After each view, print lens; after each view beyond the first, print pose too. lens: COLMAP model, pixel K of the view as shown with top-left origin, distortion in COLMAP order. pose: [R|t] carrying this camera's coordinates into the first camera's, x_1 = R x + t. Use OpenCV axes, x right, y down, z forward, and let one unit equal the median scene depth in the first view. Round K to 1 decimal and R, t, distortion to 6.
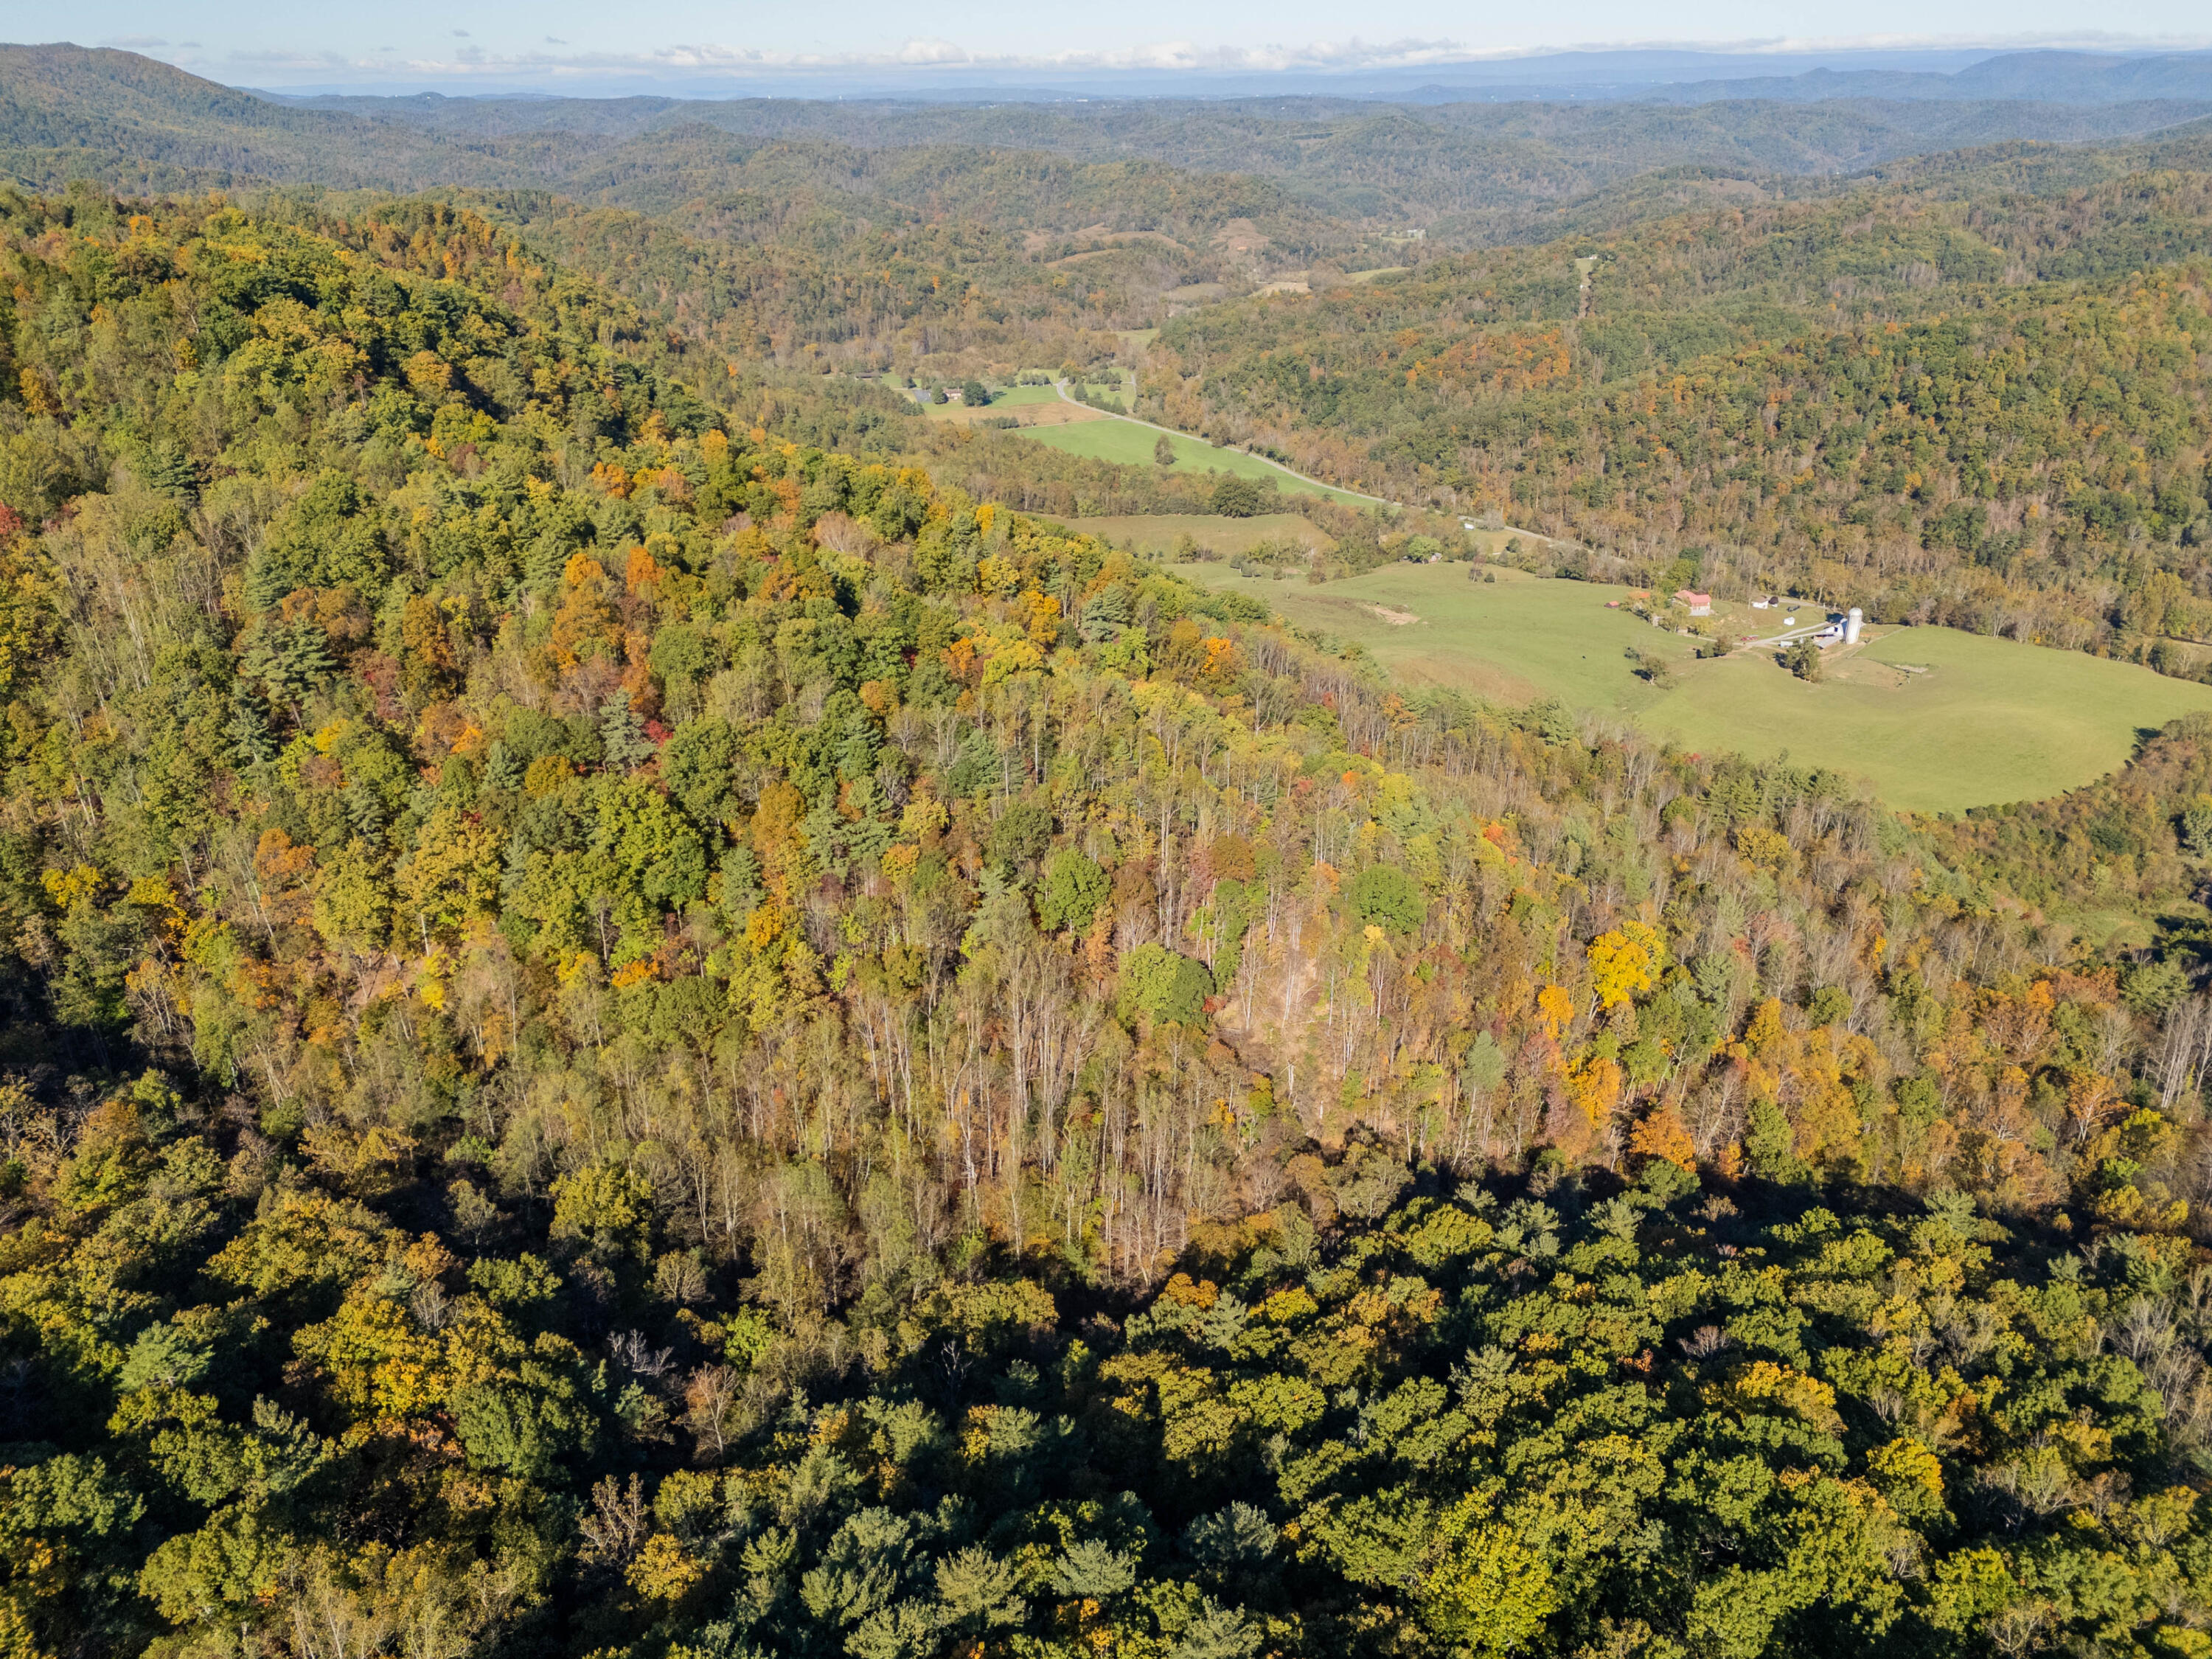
lens RADIAL K [[1621.6, 0, 1108.9], [0, 1621.6, 828.4], [0, 0, 1]] dist [0.085705, -0.080248]
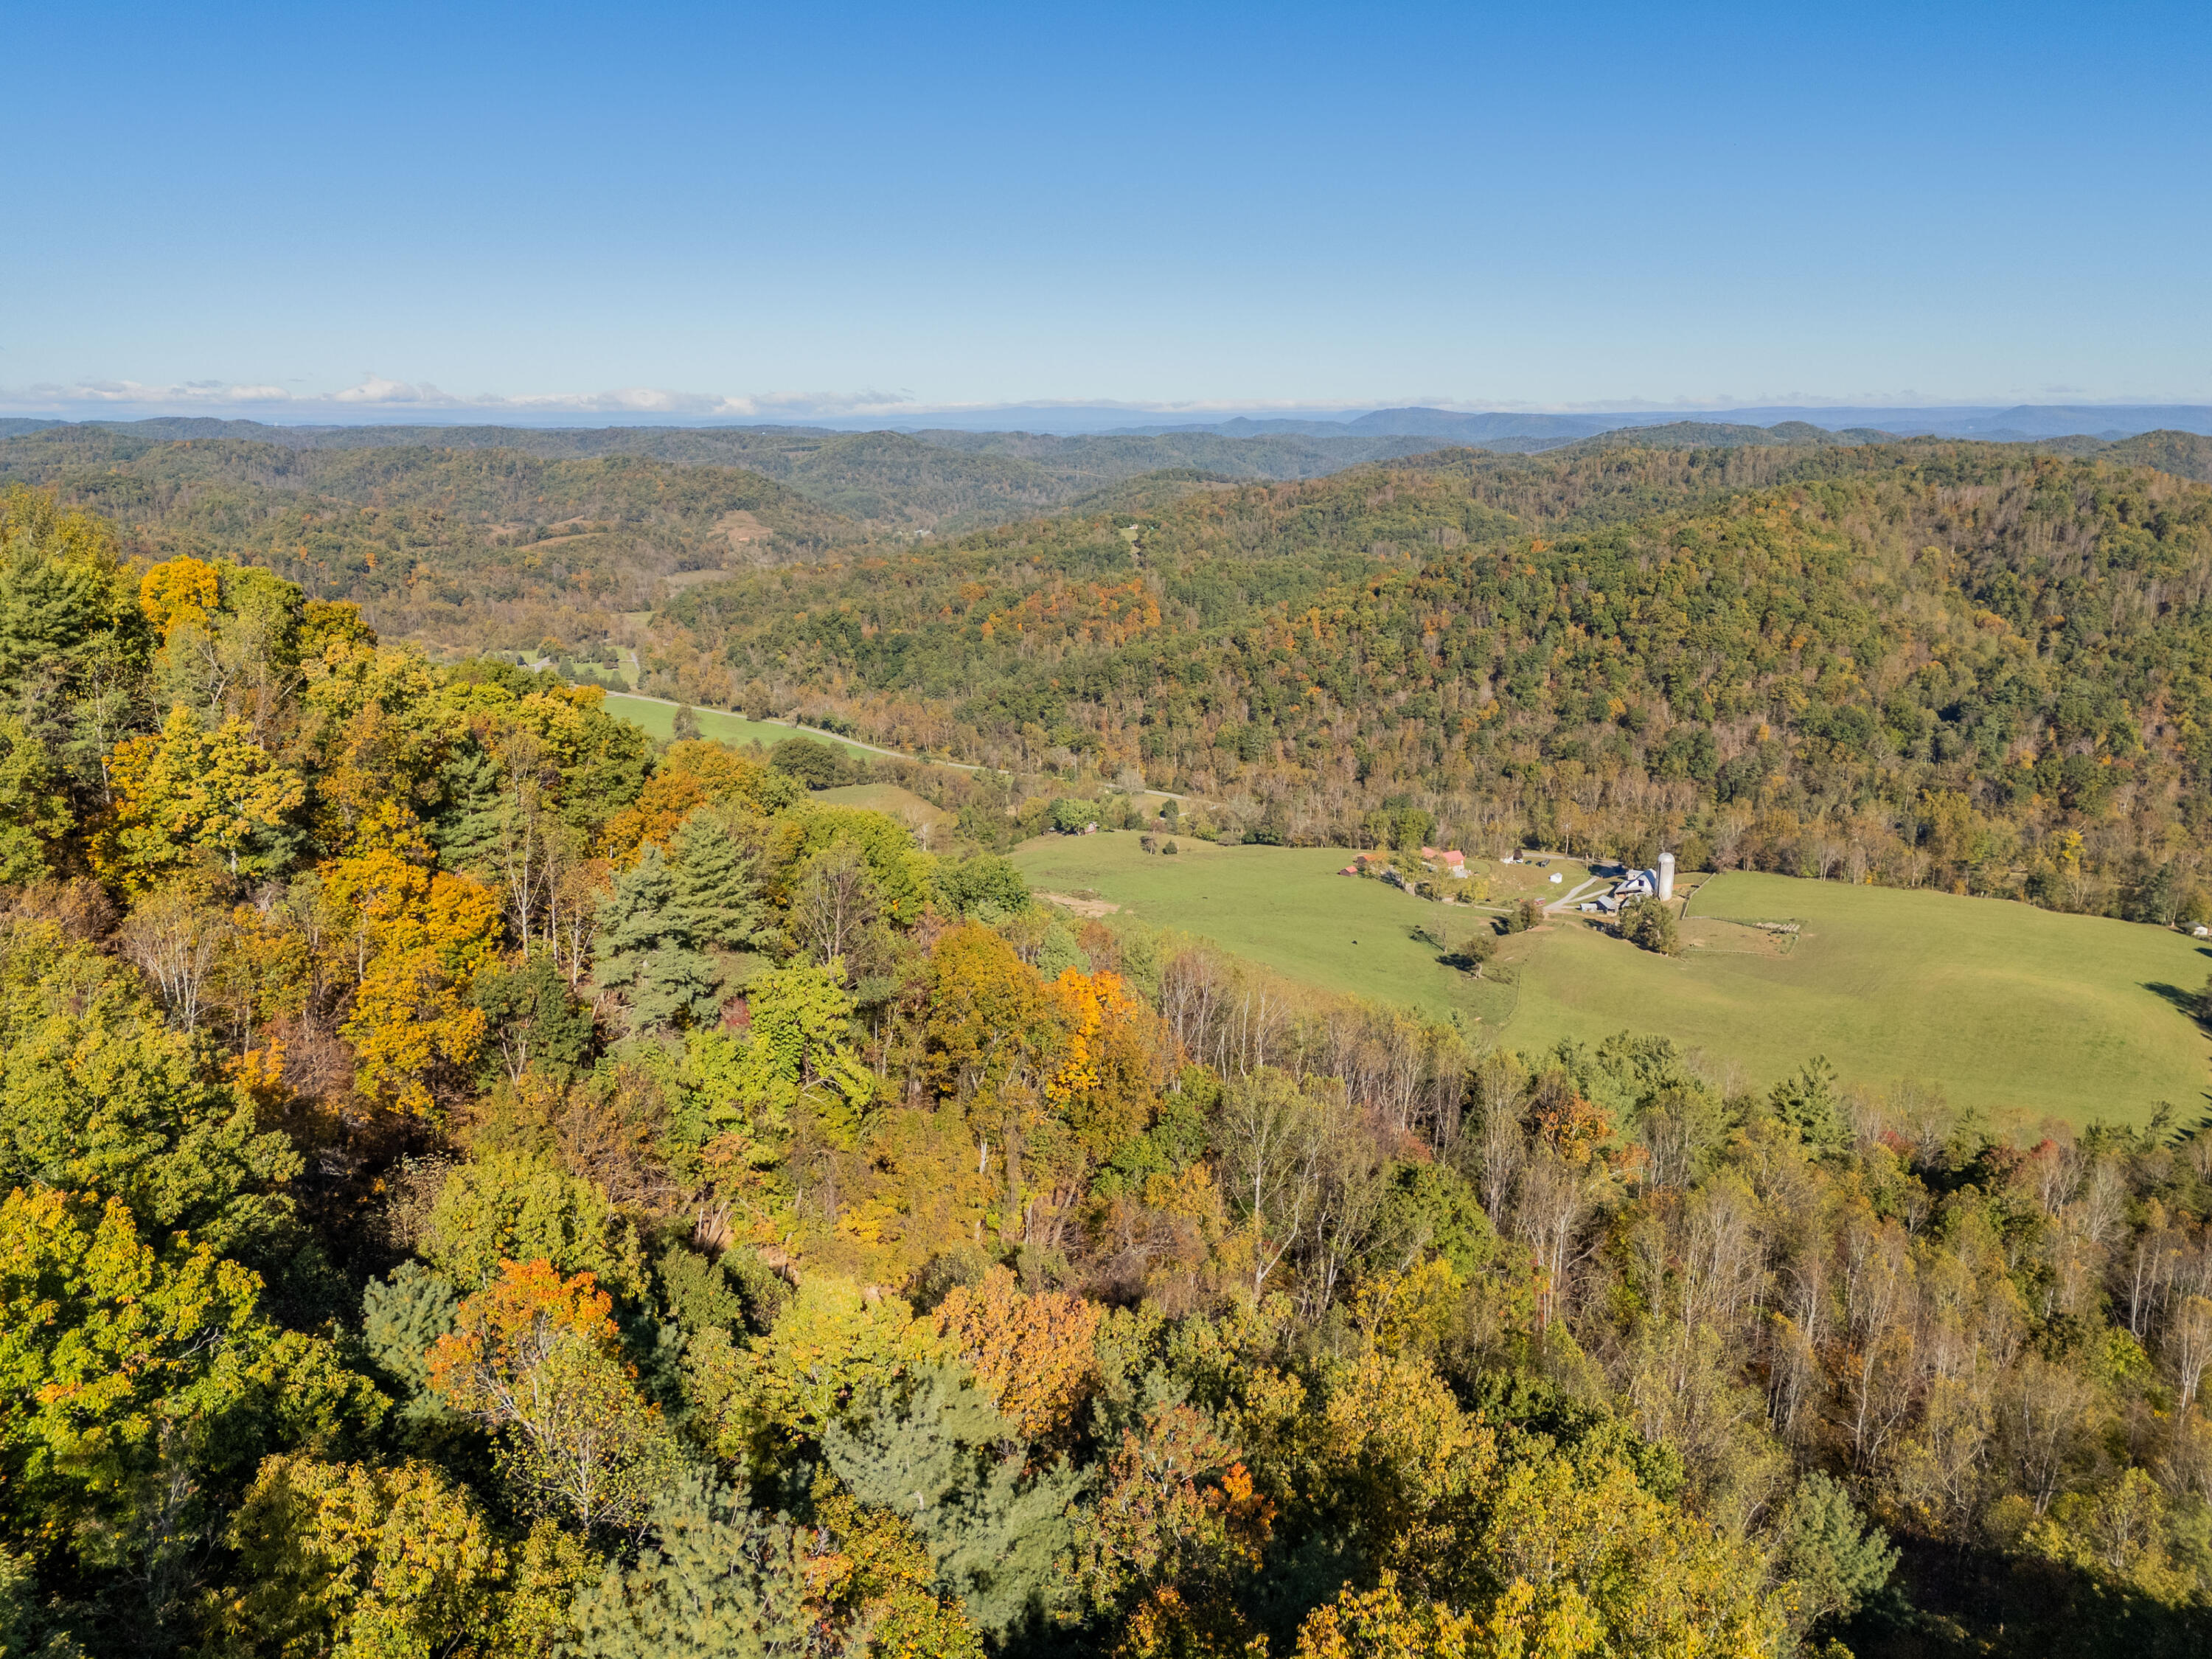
lens RADIAL K [[1609.1, 0, 1105.5], [0, 1609.1, 833.3], [0, 0, 1]] dist [0.164412, -0.333373]
pose [[0.954594, -0.063210, 0.291126, -0.005104], [0.115906, 0.979038, -0.167482, -0.037701], [-0.274436, 0.193620, 0.941911, 0.291142]]
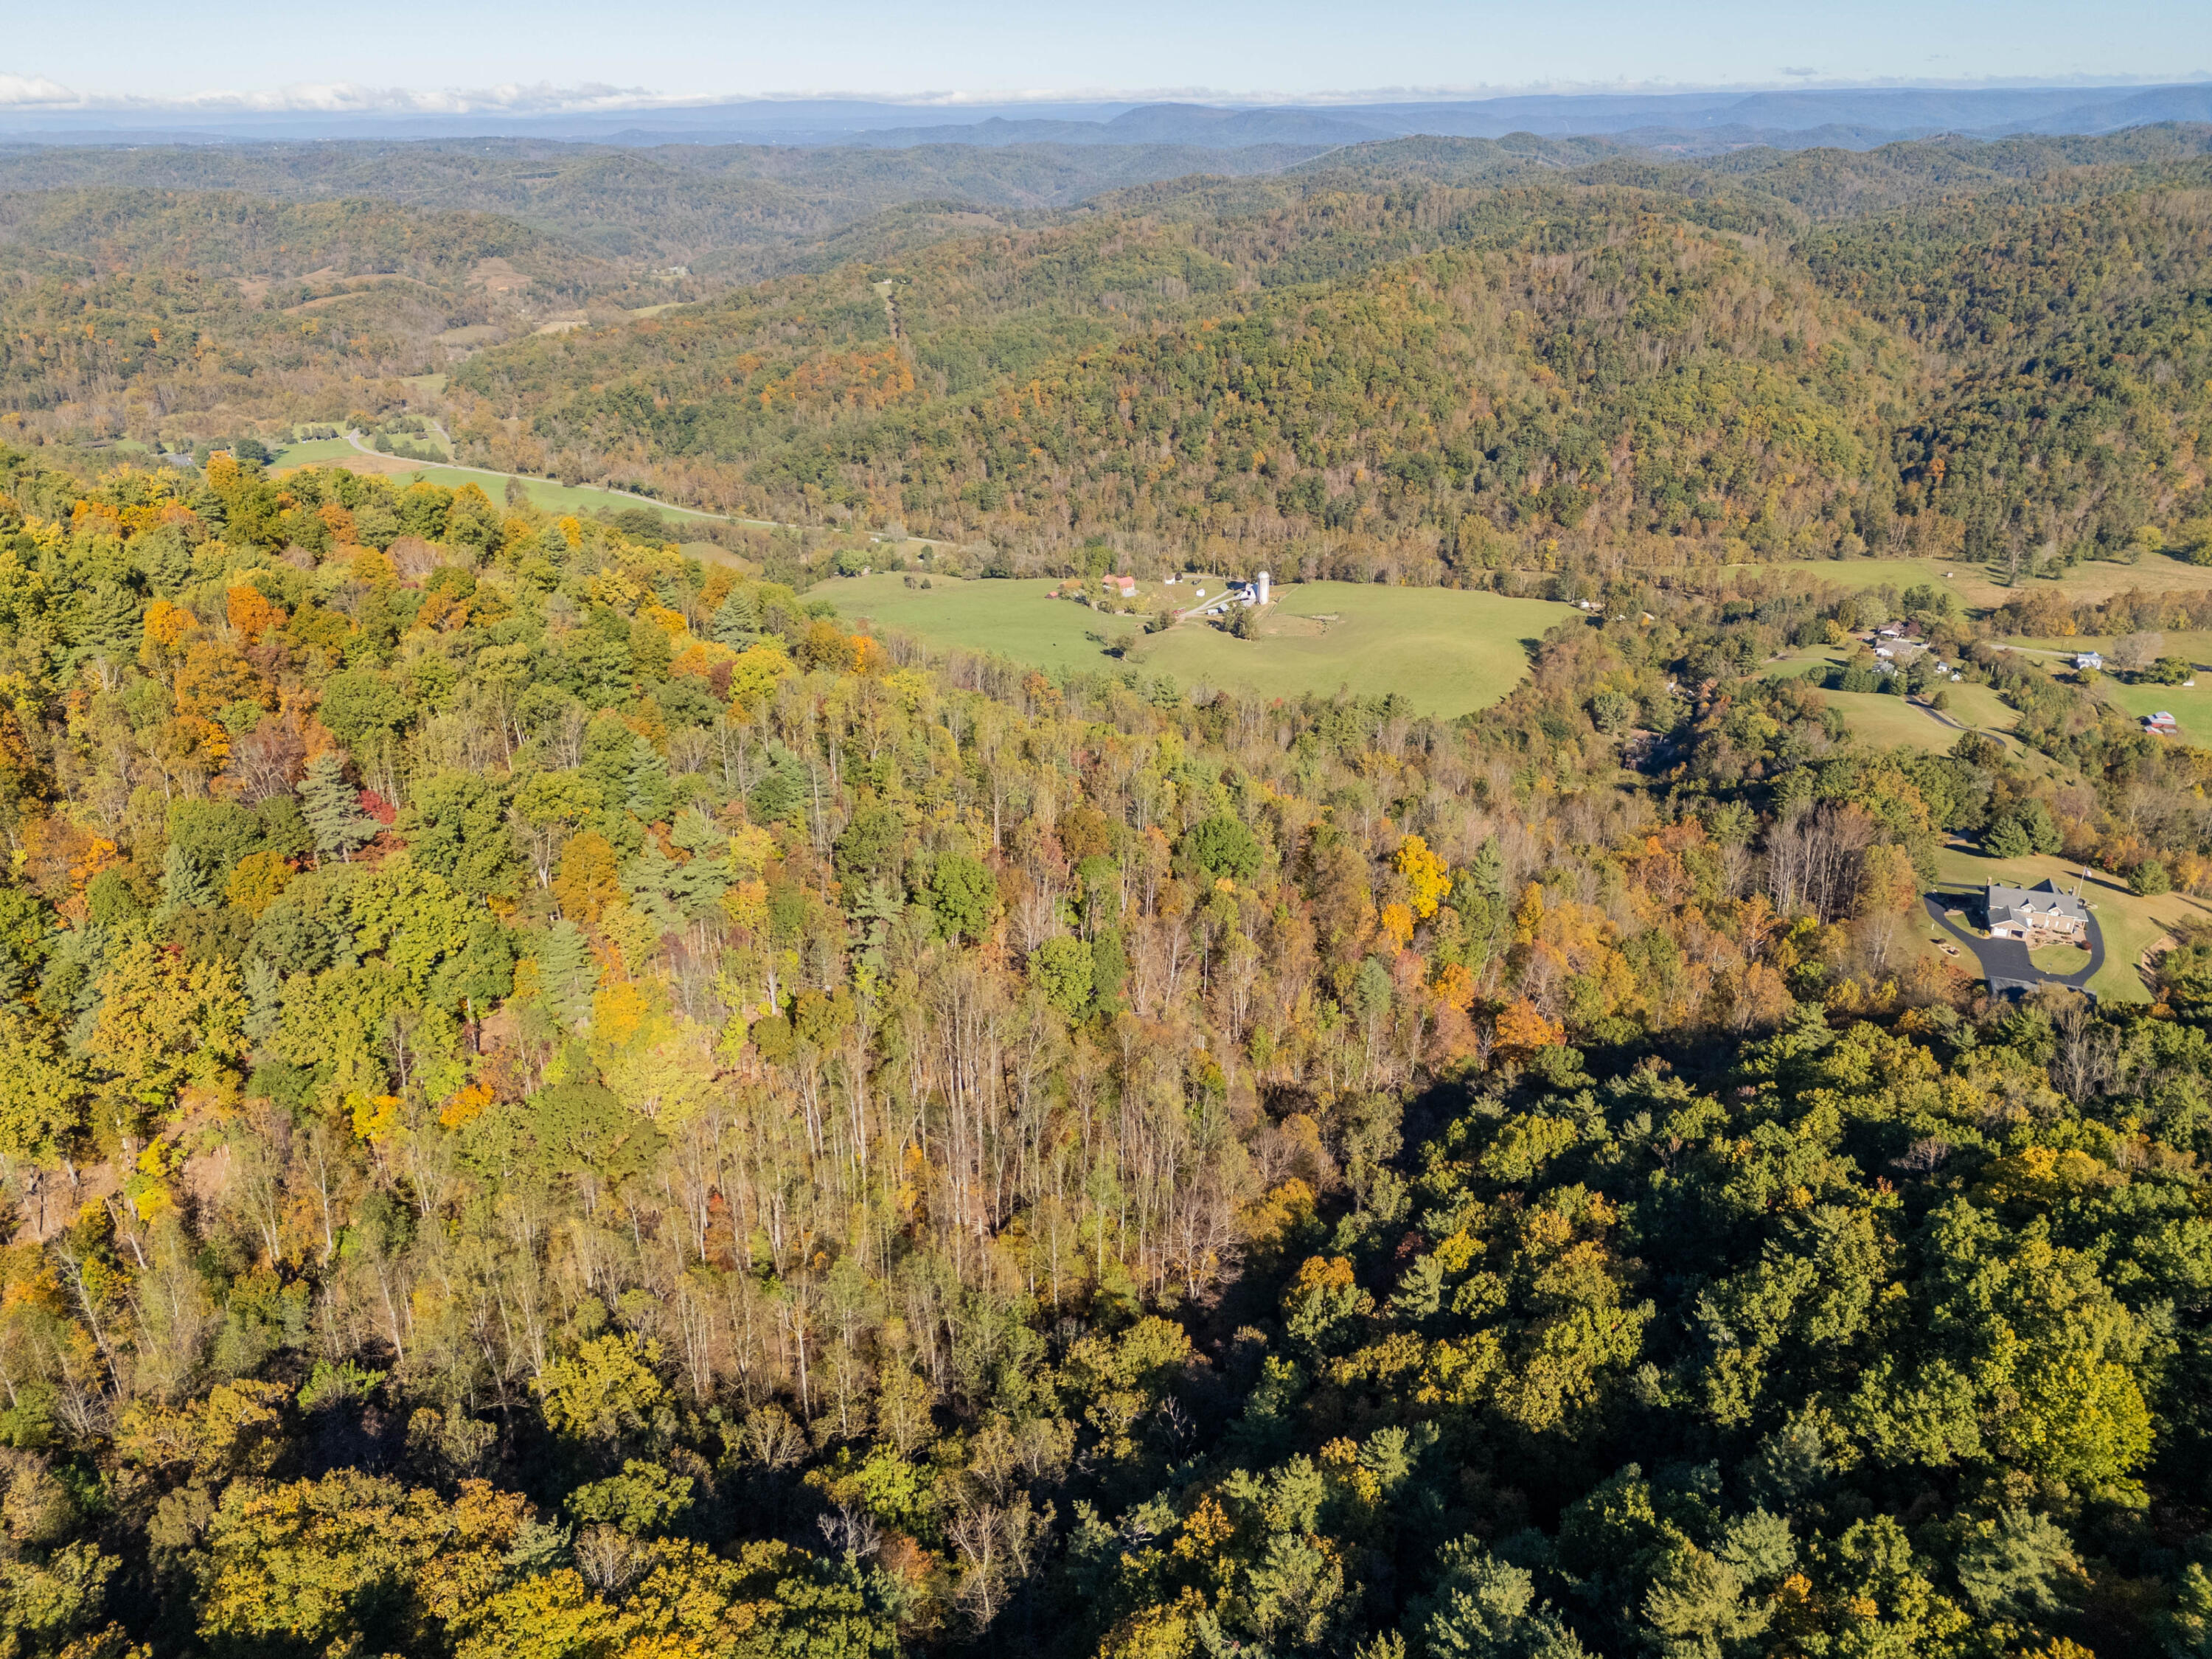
lens RADIAL K [[1611.6, 0, 1106.7], [0, 1611.6, 848.3], [0, 0, 1]] dist [0.090543, -0.092050]
pose [[0.903916, -0.176901, 0.389412, -0.073920], [0.181659, 0.983046, 0.024902, 0.001436], [-0.387215, 0.048231, 0.920727, 0.044864]]
